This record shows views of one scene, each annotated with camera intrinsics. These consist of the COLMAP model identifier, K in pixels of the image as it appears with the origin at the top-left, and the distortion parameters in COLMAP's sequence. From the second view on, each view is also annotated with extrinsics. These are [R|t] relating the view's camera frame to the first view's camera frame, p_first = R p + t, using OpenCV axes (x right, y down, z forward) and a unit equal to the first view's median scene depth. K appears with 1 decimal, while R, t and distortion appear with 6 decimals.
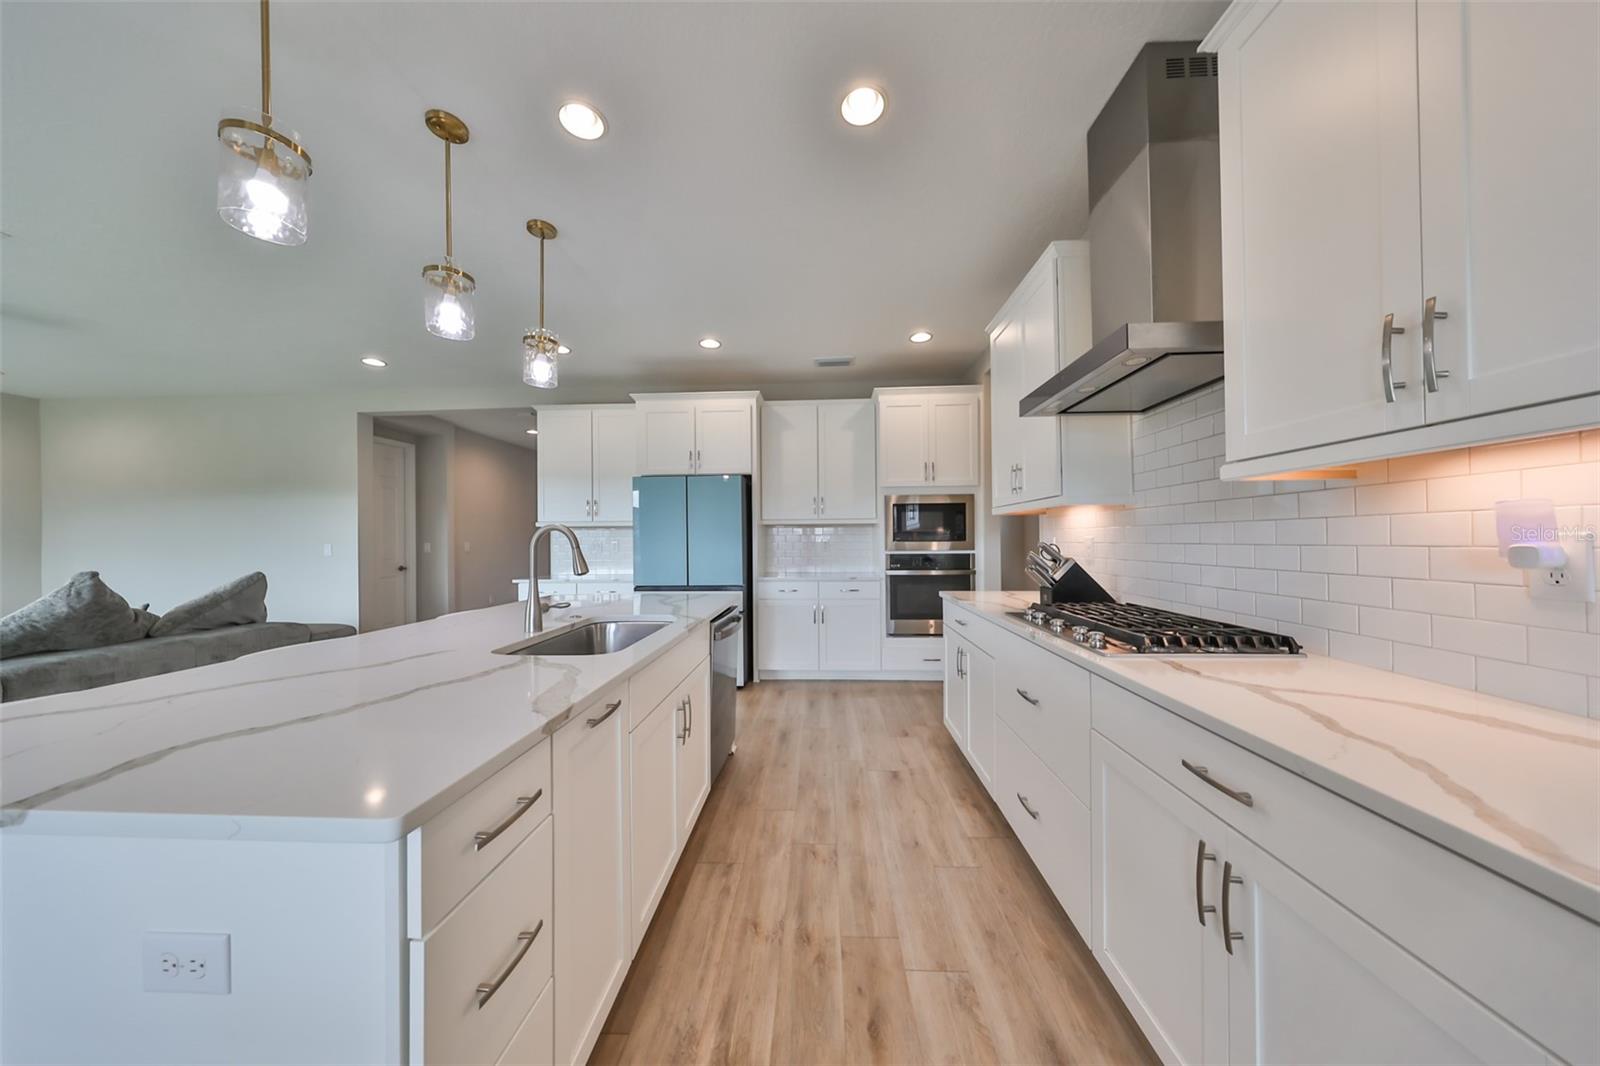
lens RADIAL K [[498.7, 0, 804.2], [0, 498.7, 534.3], [0, 0, 1]] dist [-0.003089, 0.000759]
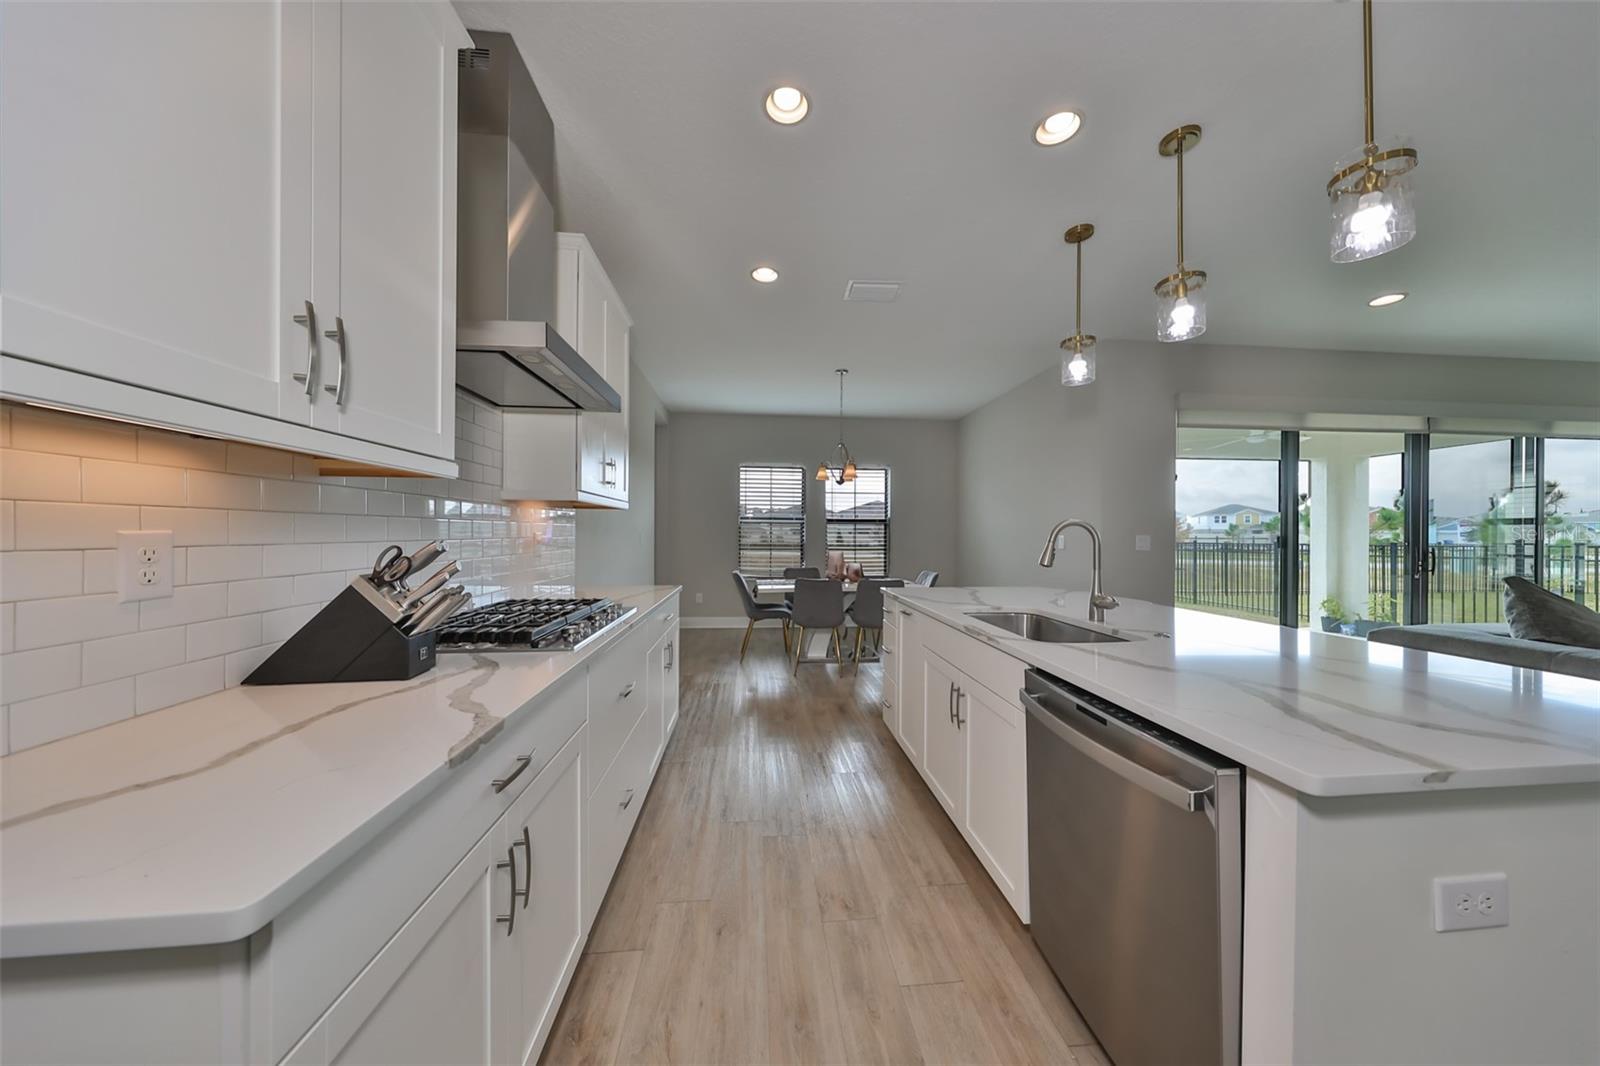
lens RADIAL K [[498.7, 0, 796.1], [0, 498.7, 535.3], [0, 0, 1]] dist [-0.003089, 0.000759]
pose [[-0.991609, 0.002792, -0.129240, 0.160701], [0.003603, 0.999975, -0.006043, 0.013421], [0.129220, -0.006458, -0.991595, 1.390943]]
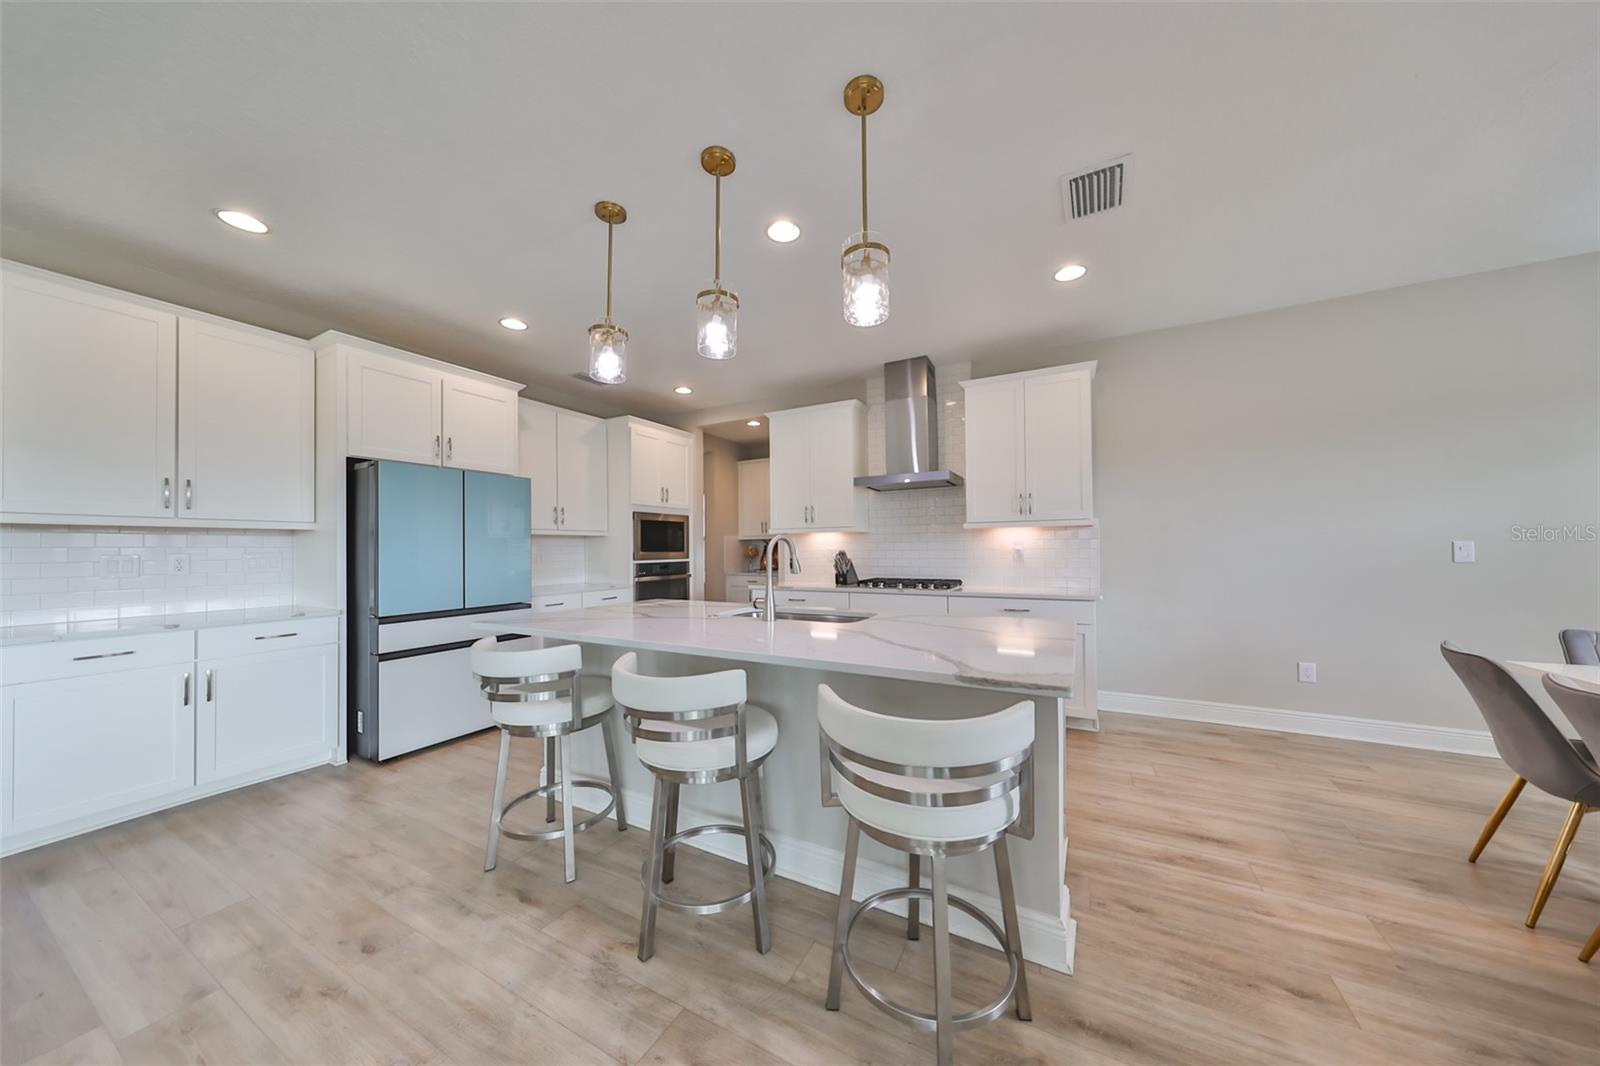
lens RADIAL K [[498.7, 0, 815.4], [0, 498.7, 537.1], [0, 0, 1]] dist [-0.003089, 0.000759]
pose [[0.422461, 0.023120, 0.906086, -1.147966], [-0.002984, 0.999705, -0.024118, 0.010495], [-0.906376, 0.007485, 0.422406, 0.249862]]
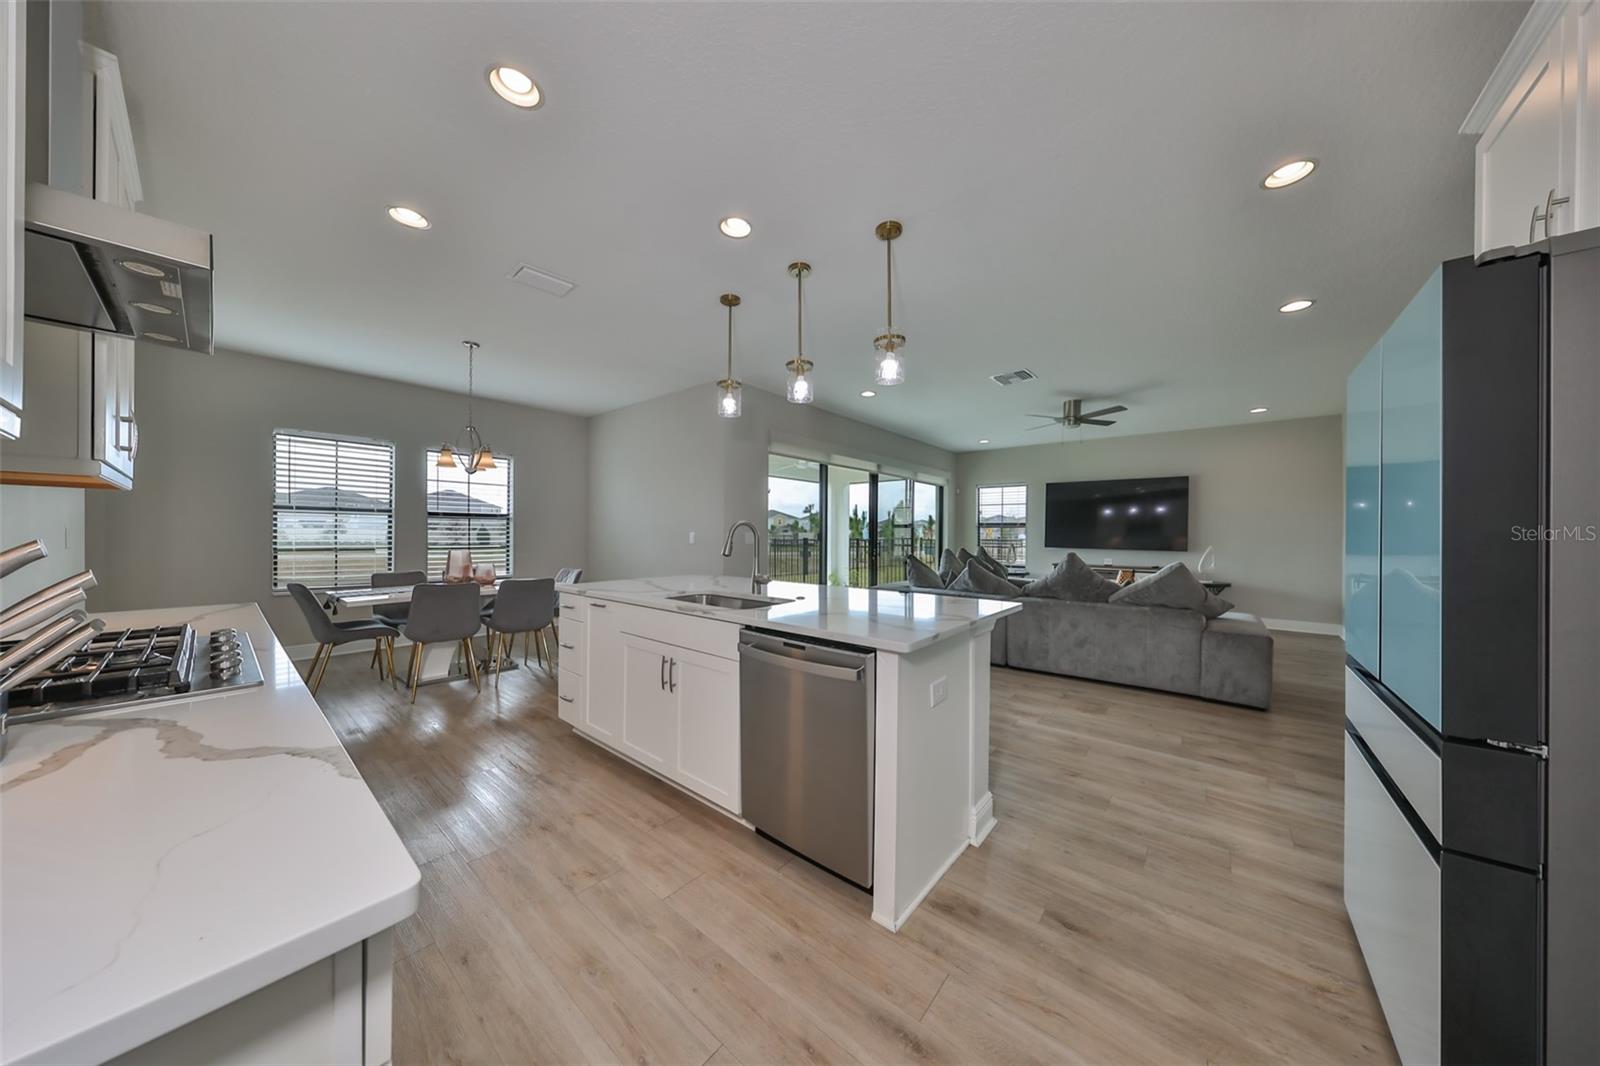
lens RADIAL K [[498.7, 0, 803.0], [0, 498.7, 534.6], [0, 0, 1]] dist [-0.003089, 0.000759]
pose [[-0.609636, 0.003887, -0.792672, 0.383866], [0.004002, 0.999990, 0.001825, 0.013009], [0.792671, -0.002060, -0.609646, 1.419937]]
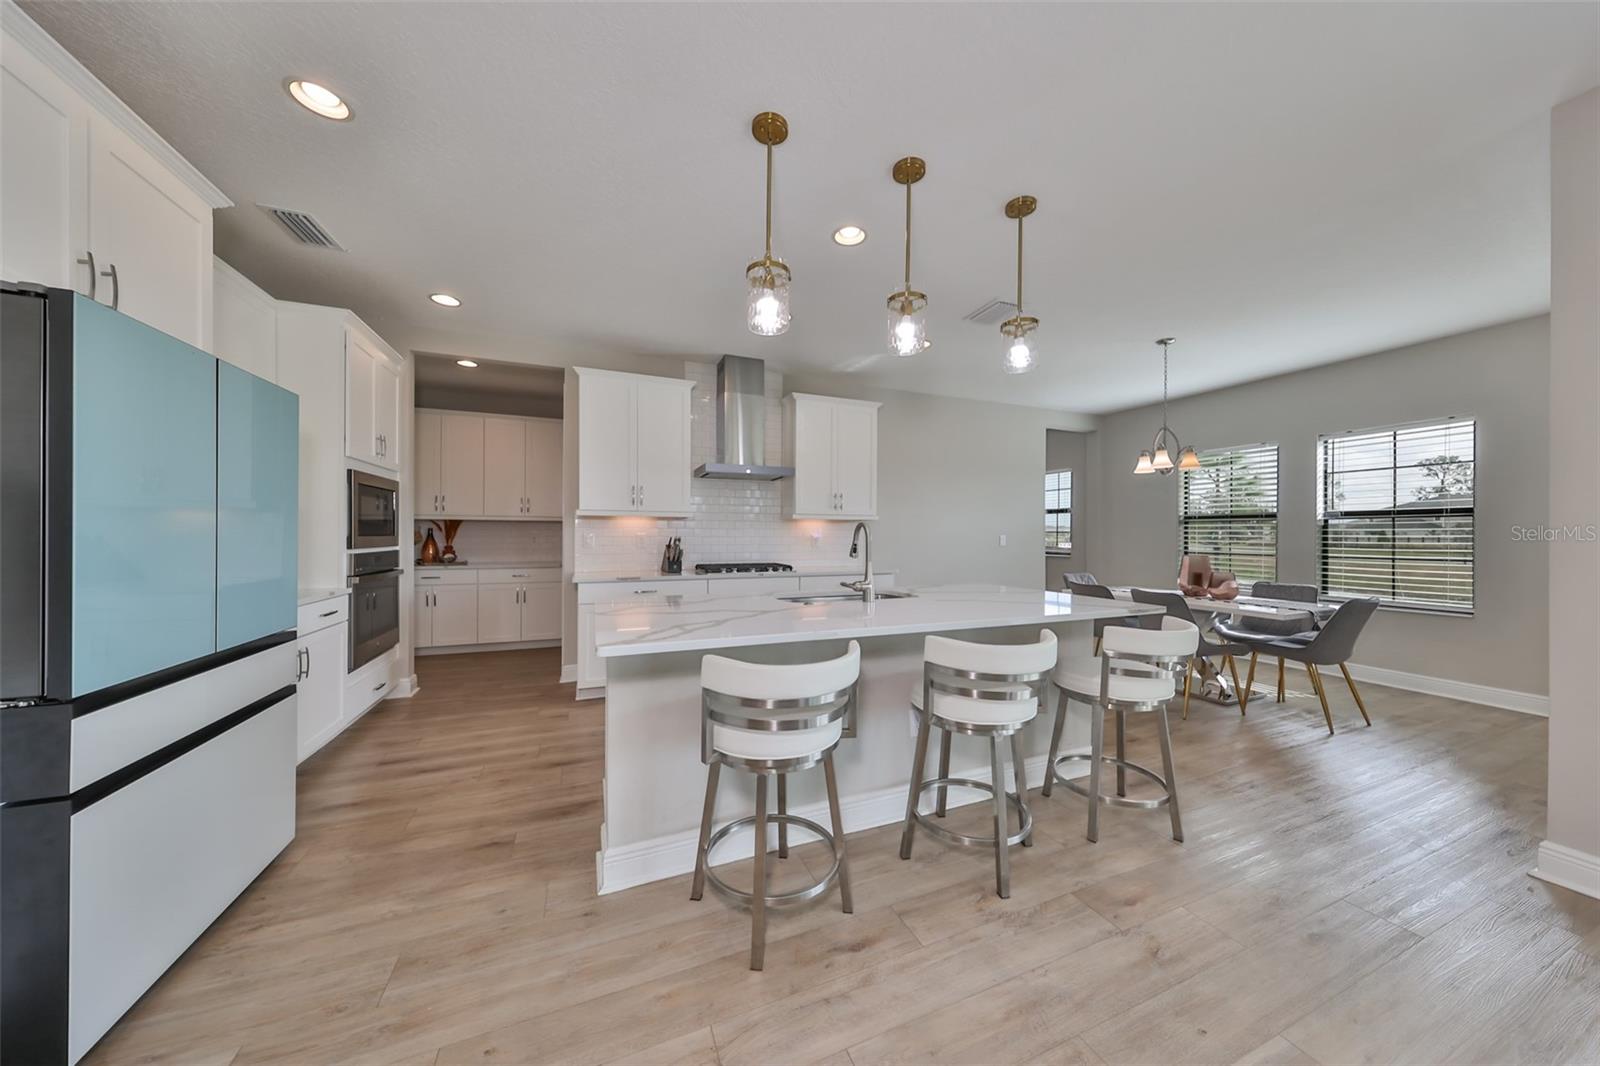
lens RADIAL K [[498.7, 0, 788.7], [0, 498.7, 533.1], [0, 0, 1]] dist [-0.003089, 0.000759]
pose [[-0.402455, 0.009128, 0.915394, -1.183504], [-0.011141, 0.999827, -0.014868, 0.024423], [-0.915372, -0.016182, -0.402283, 1.207938]]
